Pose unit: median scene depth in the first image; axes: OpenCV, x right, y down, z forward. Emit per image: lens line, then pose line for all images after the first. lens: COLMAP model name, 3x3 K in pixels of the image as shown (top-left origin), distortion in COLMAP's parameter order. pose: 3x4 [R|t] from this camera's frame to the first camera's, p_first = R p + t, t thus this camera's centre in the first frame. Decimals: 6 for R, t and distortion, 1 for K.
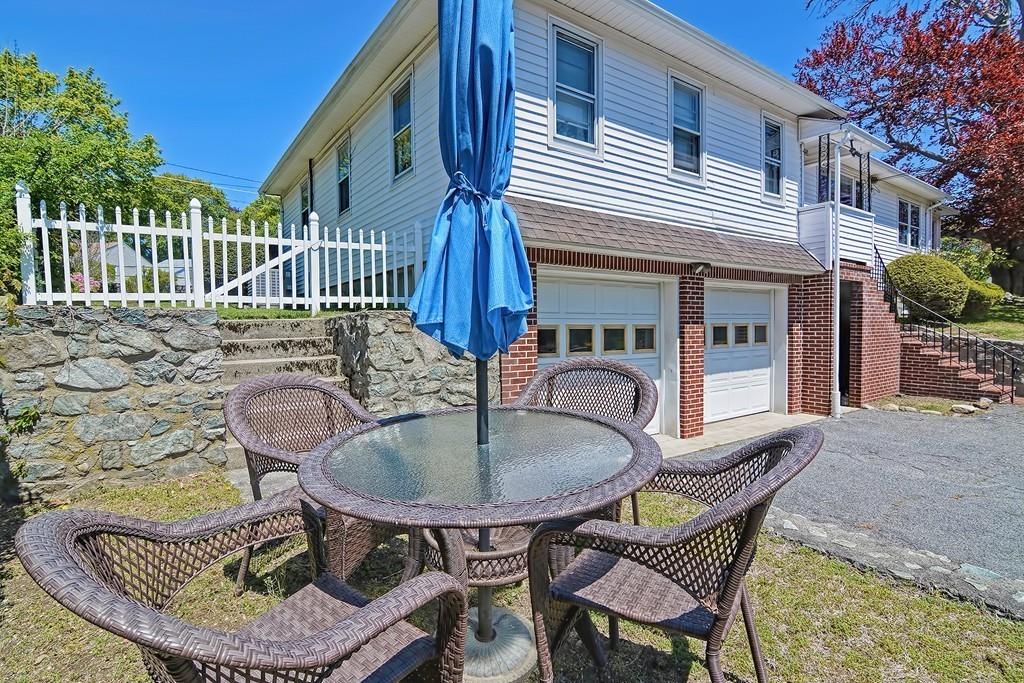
lens RADIAL K [[511.1, 0, 505.4], [0, 511.1, 343.0], [0, 0, 1]] dist [-0.002252, -0.014080]
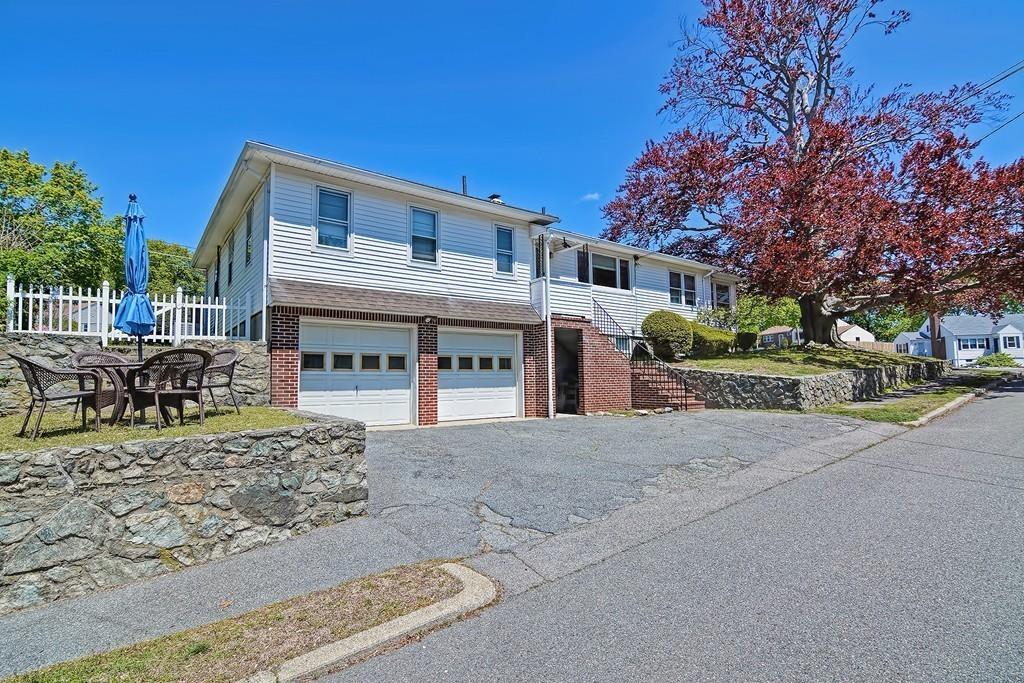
lens RADIAL K [[511.1, 0, 505.4], [0, 511.1, 343.0], [0, 0, 1]] dist [-0.002252, -0.014080]
pose [[0.999508, -0.003991, 0.031102, 0.648989], [0.007551, 0.993313, -0.115209, 0.134584], [-0.030434, 0.115387, 0.992854, -0.700919]]
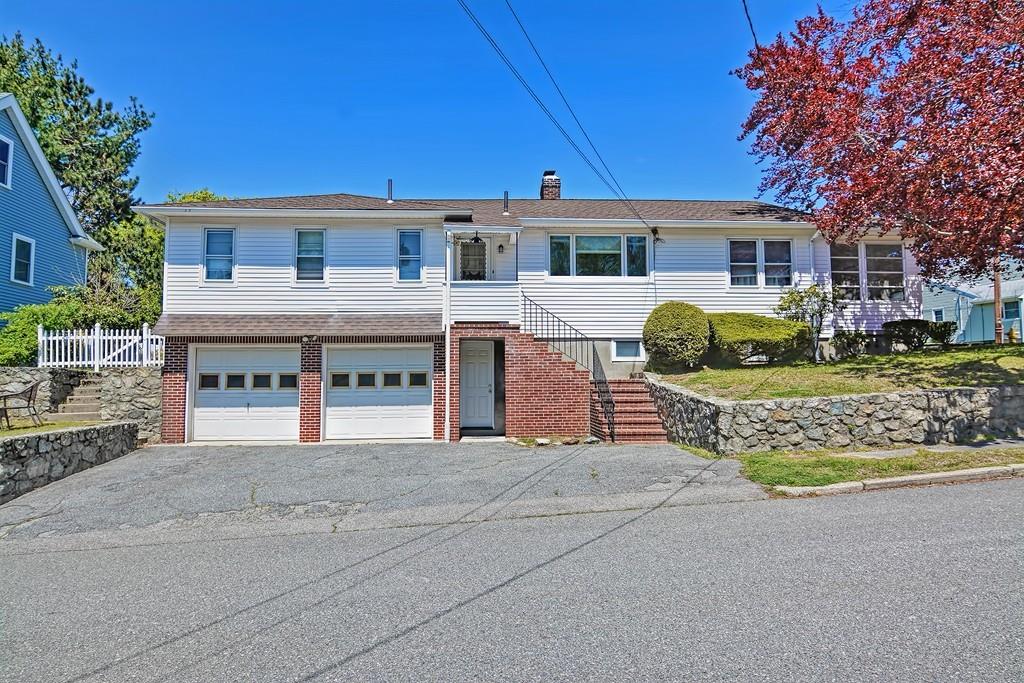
lens RADIAL K [[613.7, 0, 502.6], [0, 613.7, 339.9], [0, 0, 1]] dist [-0.006936, -0.002826]
pose [[0.844687, -0.039158, -0.533826, 2.239622], [-0.018141, 0.994653, -0.101665, 0.055477], [0.534953, 0.095559, 0.839460, -0.373096]]
